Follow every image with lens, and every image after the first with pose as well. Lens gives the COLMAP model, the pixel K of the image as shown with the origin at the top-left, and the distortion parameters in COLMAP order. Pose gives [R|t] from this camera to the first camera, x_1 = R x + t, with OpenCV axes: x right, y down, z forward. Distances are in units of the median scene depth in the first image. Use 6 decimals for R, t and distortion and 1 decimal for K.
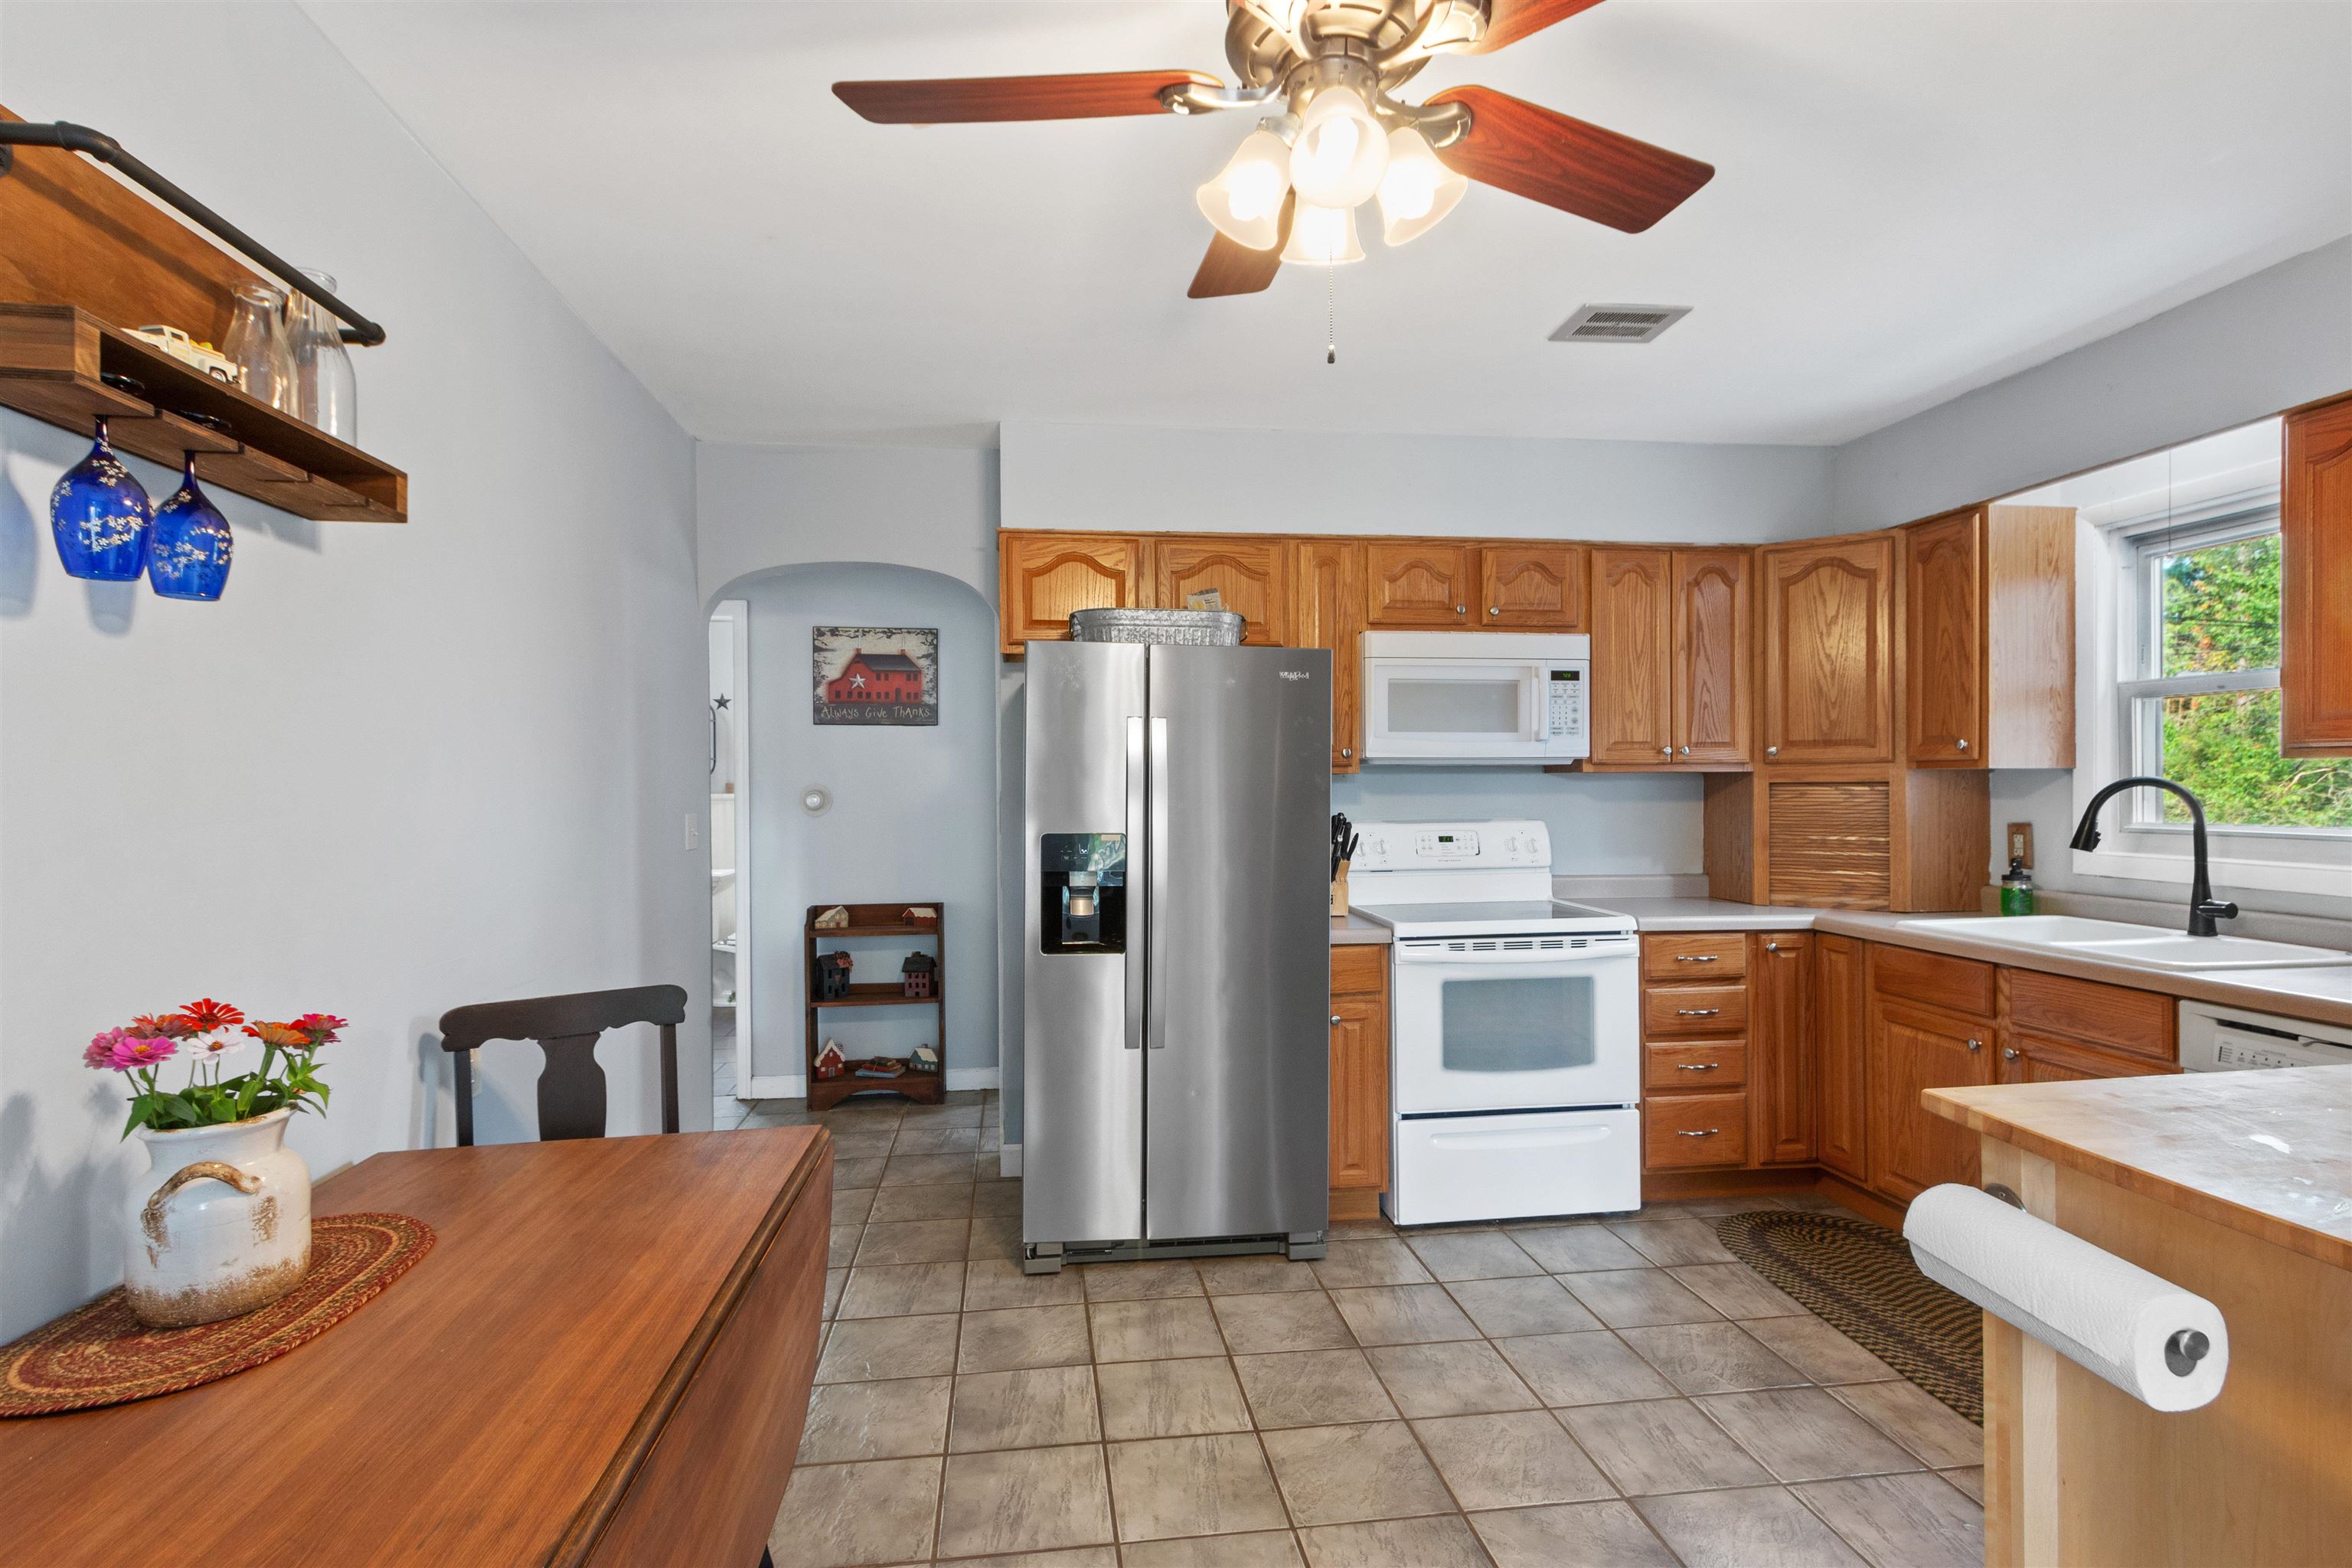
lens RADIAL K [[1139.0, 0, 1176.0], [0, 1139.0, 784.0], [0, 0, 1]] dist [0.001129, 0.000129]
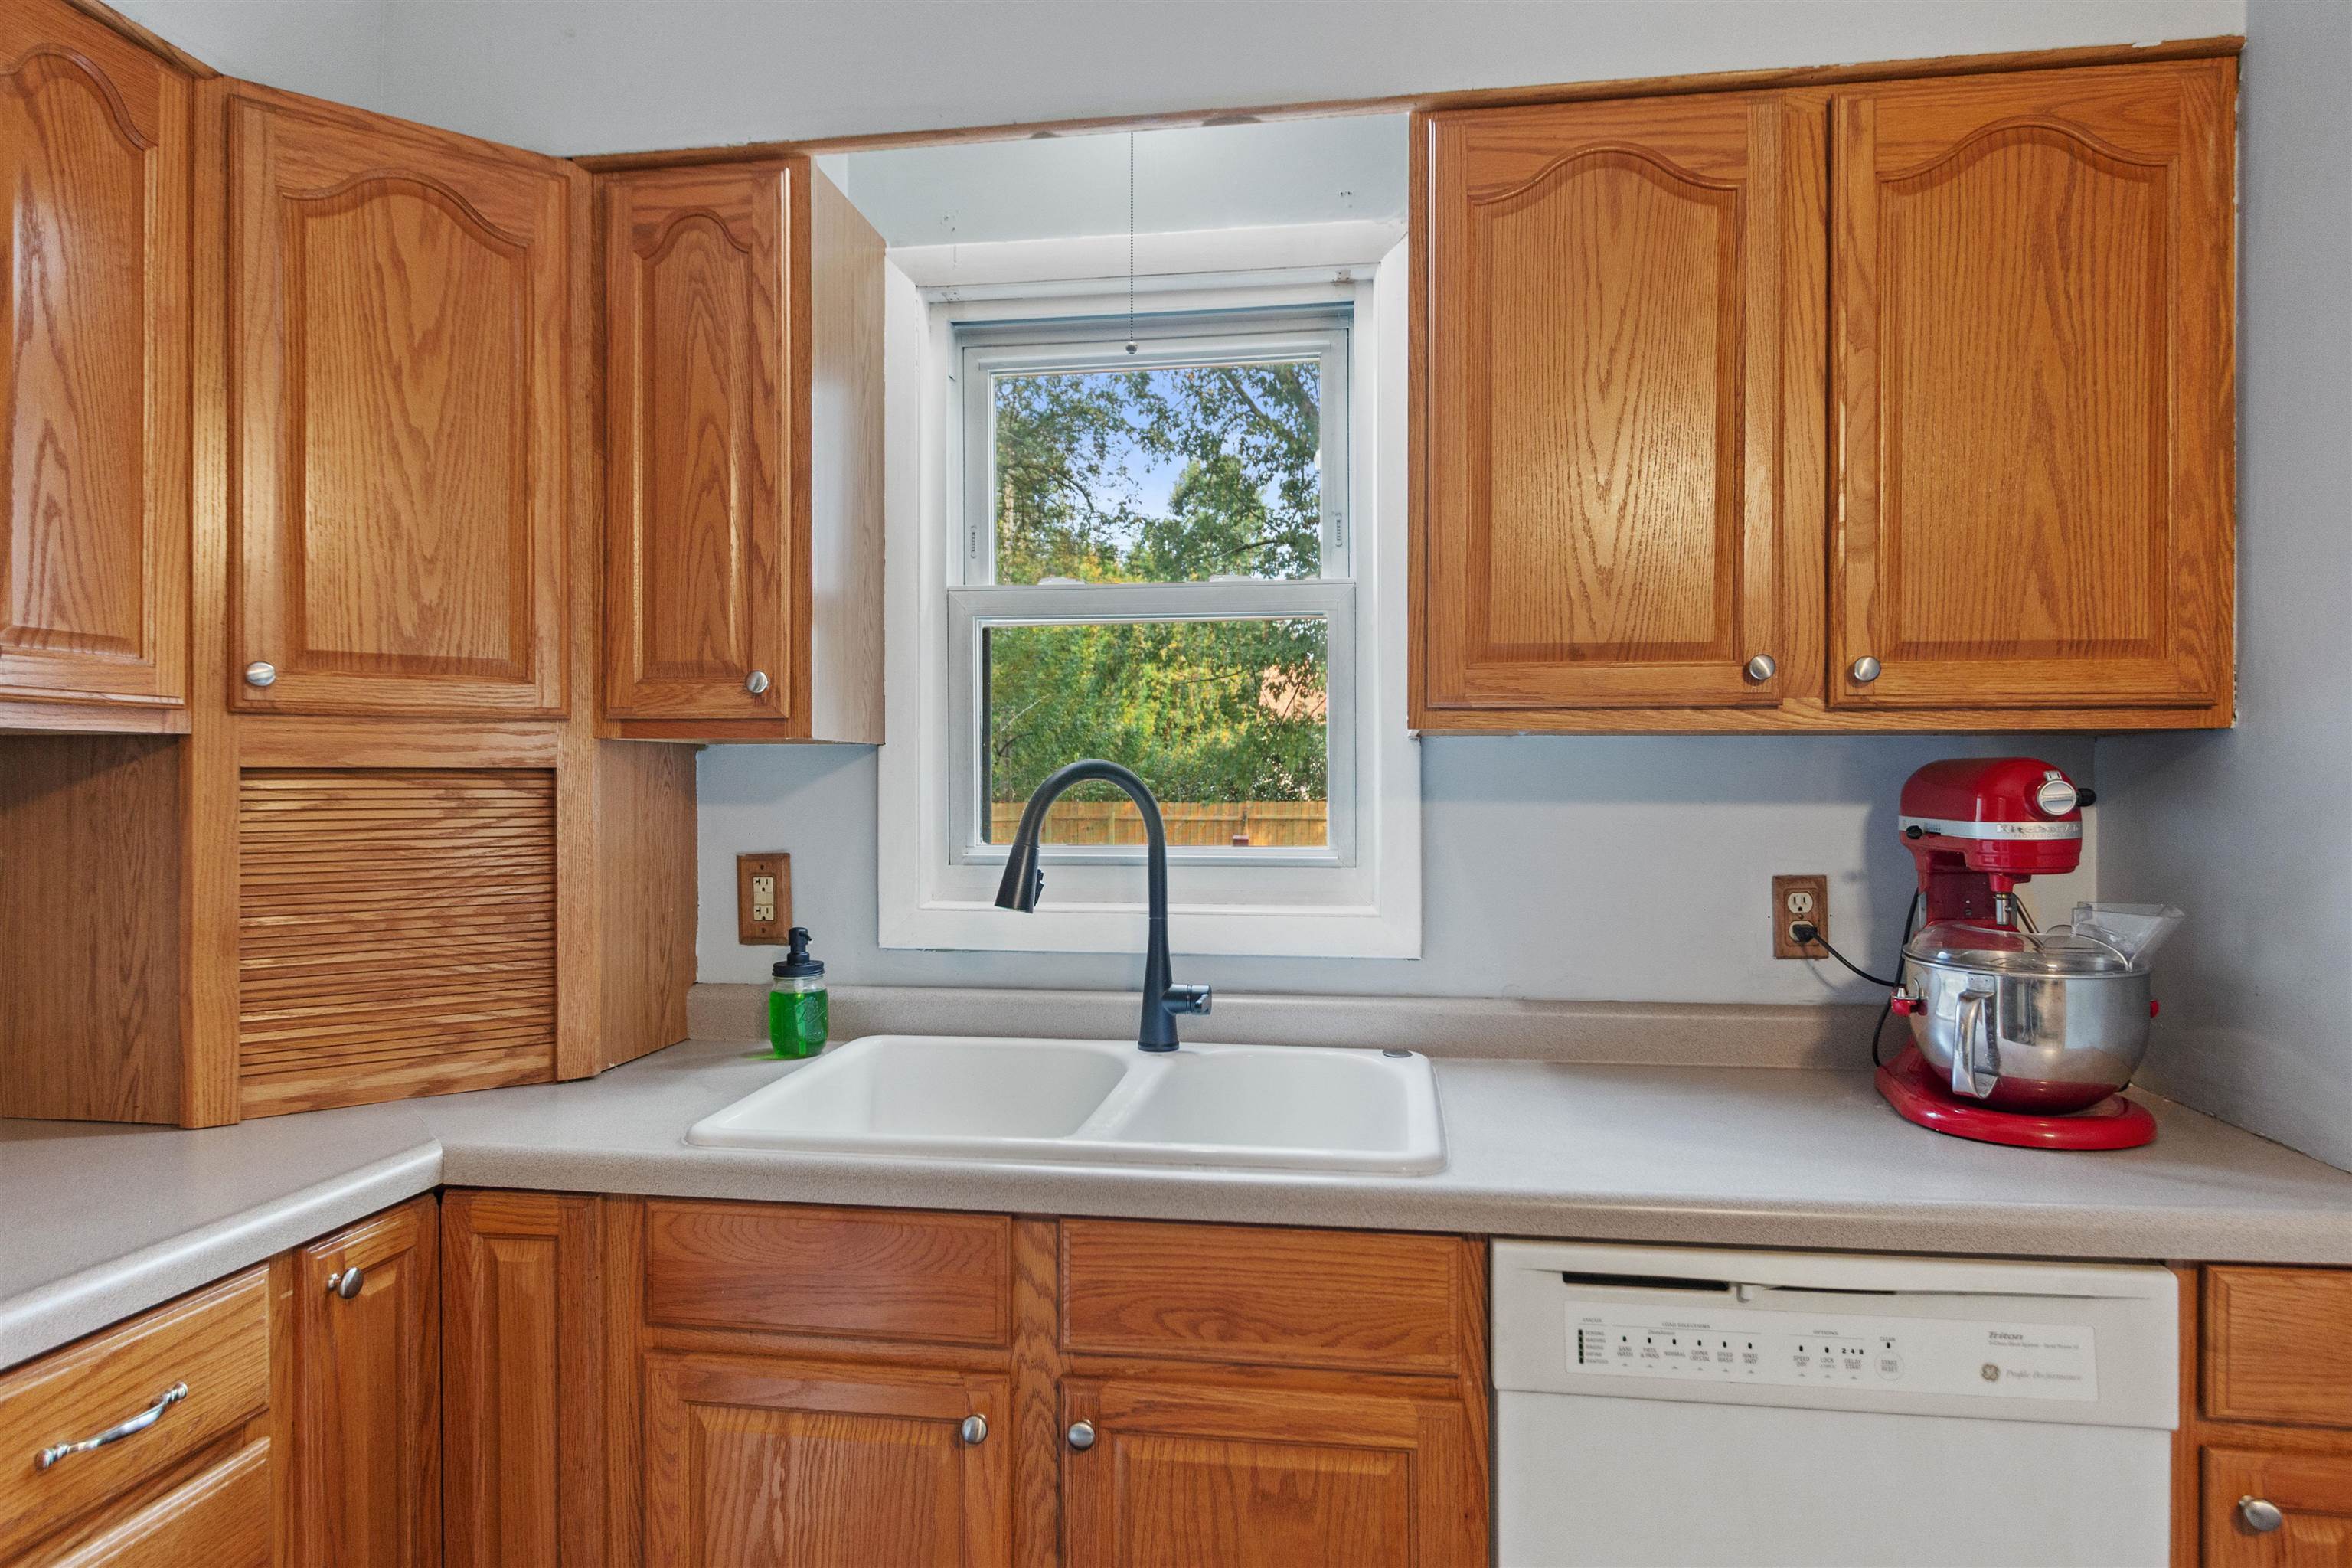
lens RADIAL K [[1384.3, 0, 1176.0], [0, 1384.3, 784.0], [0, 0, 1]] dist [0.003639, 0.000571]
pose [[0.281798, 0.000625, 0.959473, 0.214205], [-0.002408, 0.999997, 0.000055, 0.003287], [-0.959471, -0.002326, 0.281799, 0.665993]]
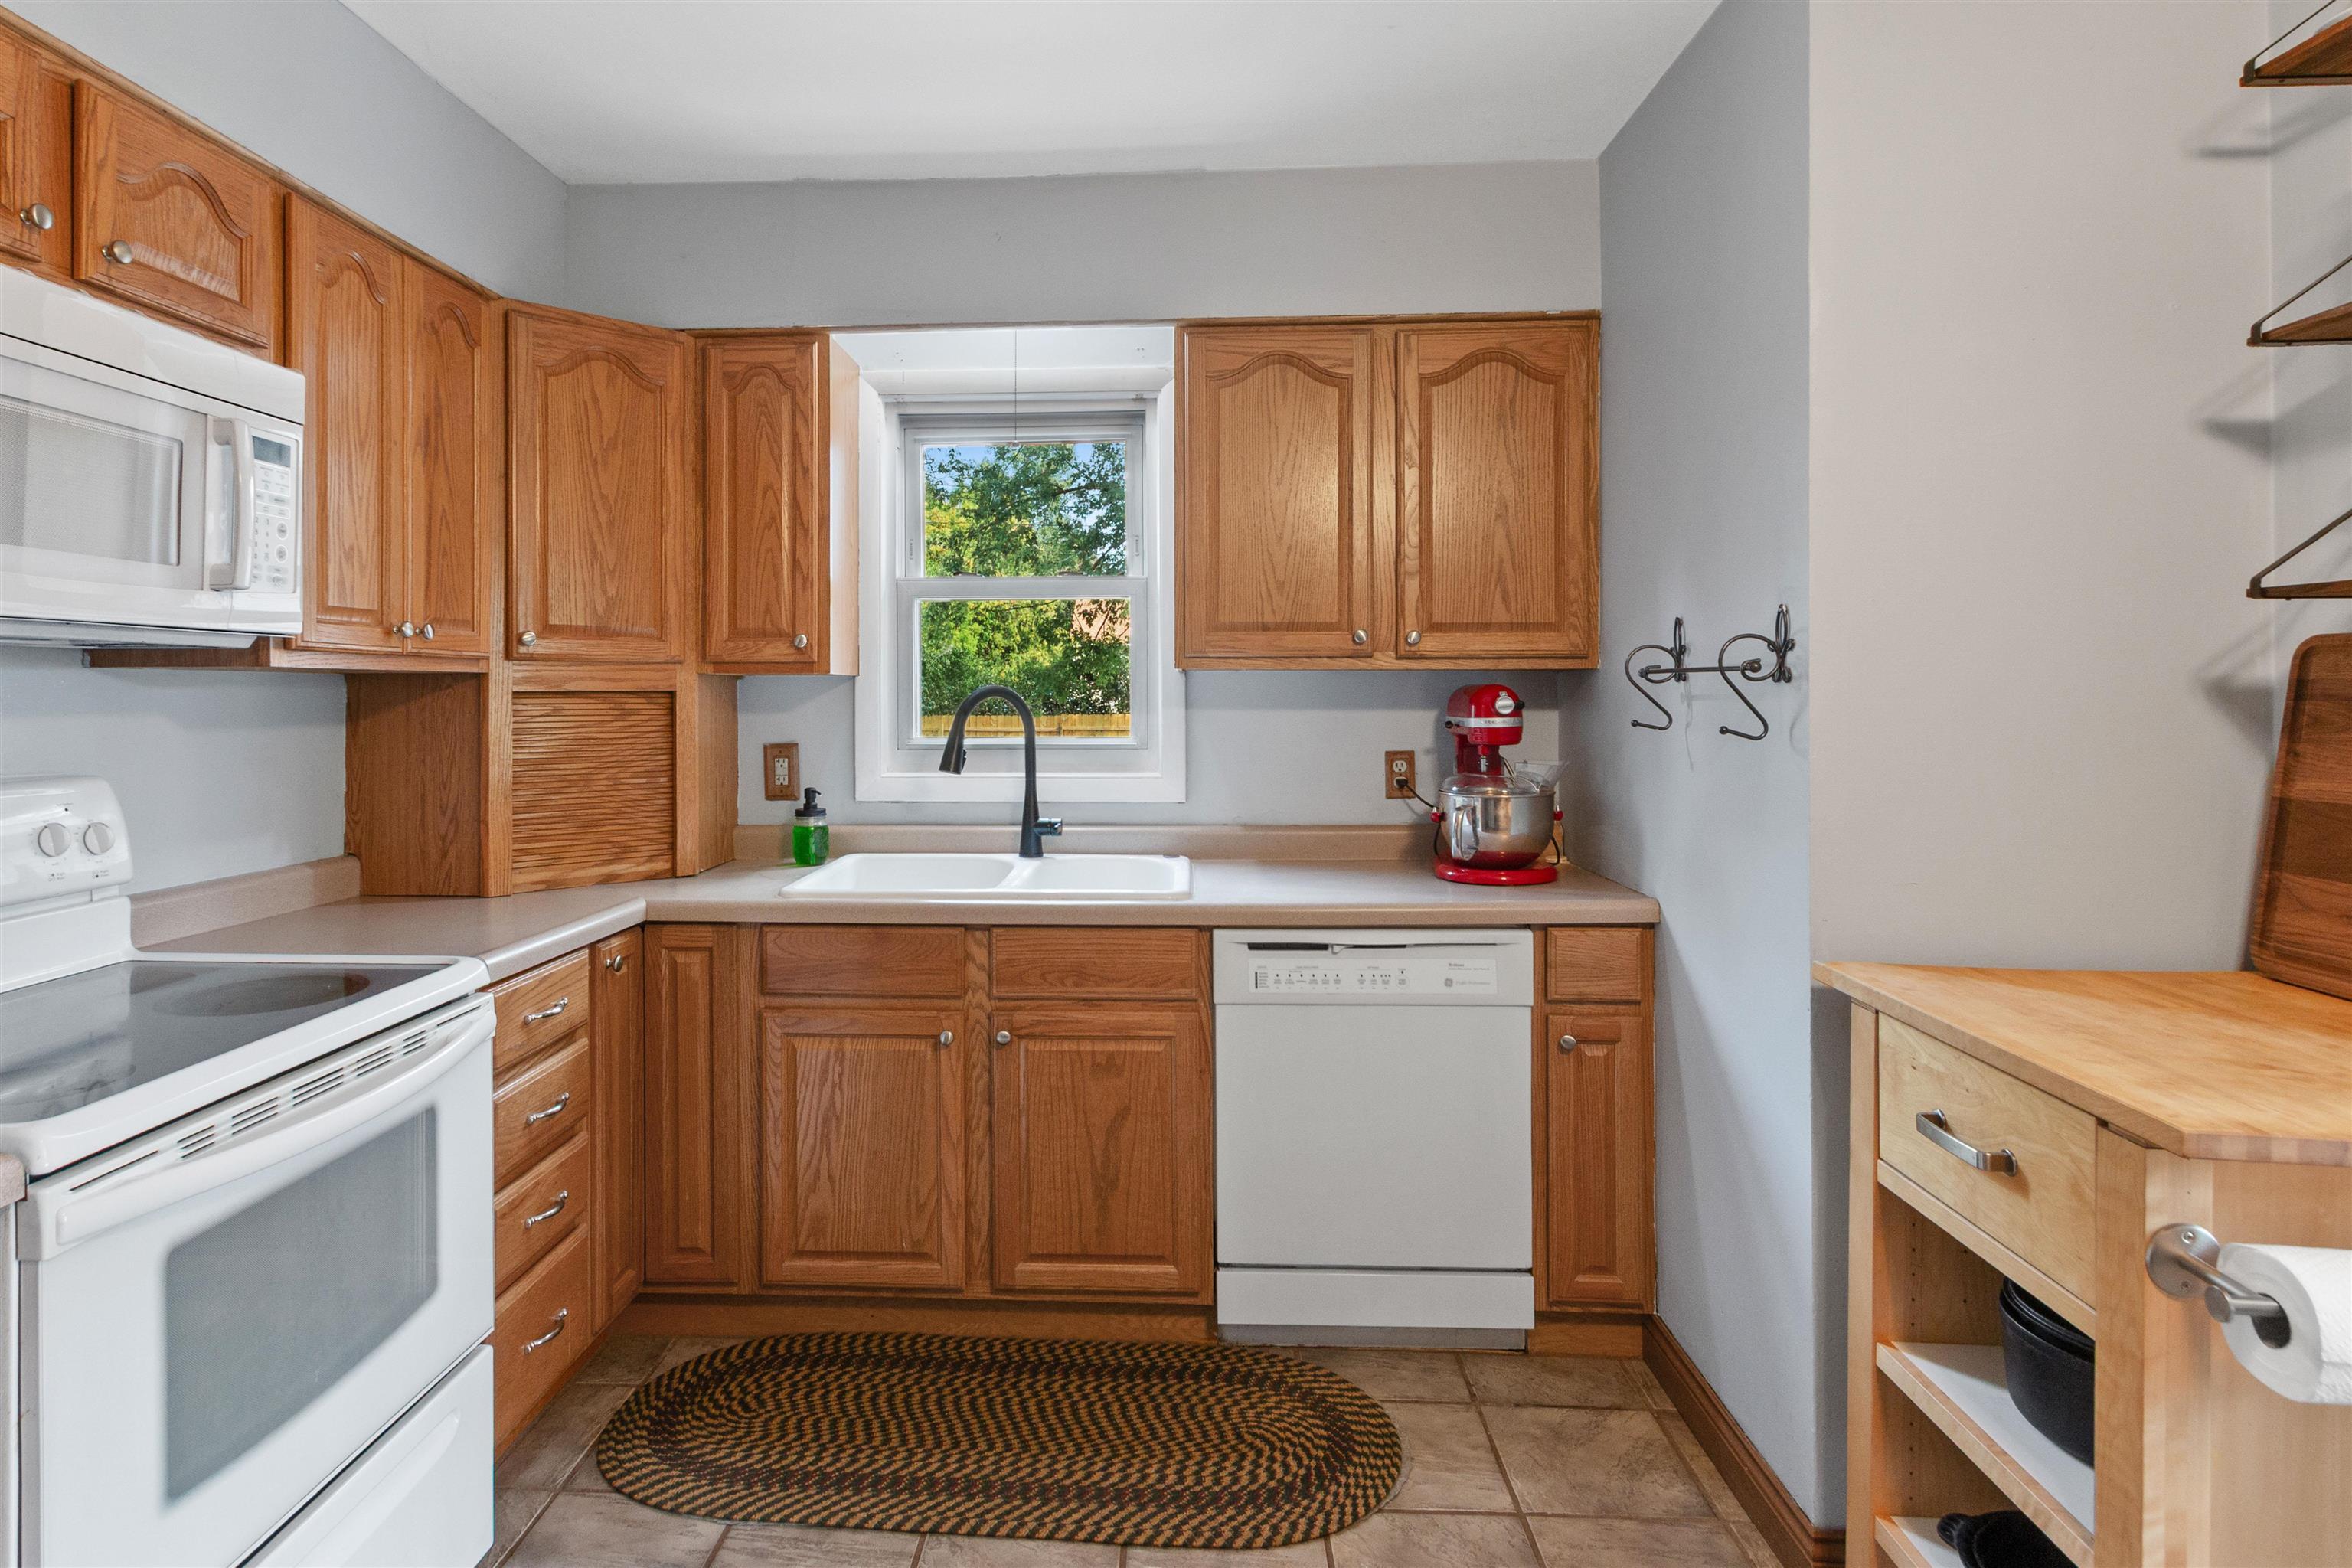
lens RADIAL K [[1272.1, 0, 1116.7], [0, 1272.1, 683.4], [0, 0, 1]] dist [0.004465, 0.000607]
pose [[0.189131, 0.011832, 0.981881, -0.092724], [0.000417, 0.999926, -0.012129, 0.003006], [-0.981952, 0.002704, 0.189112, 0.608713]]
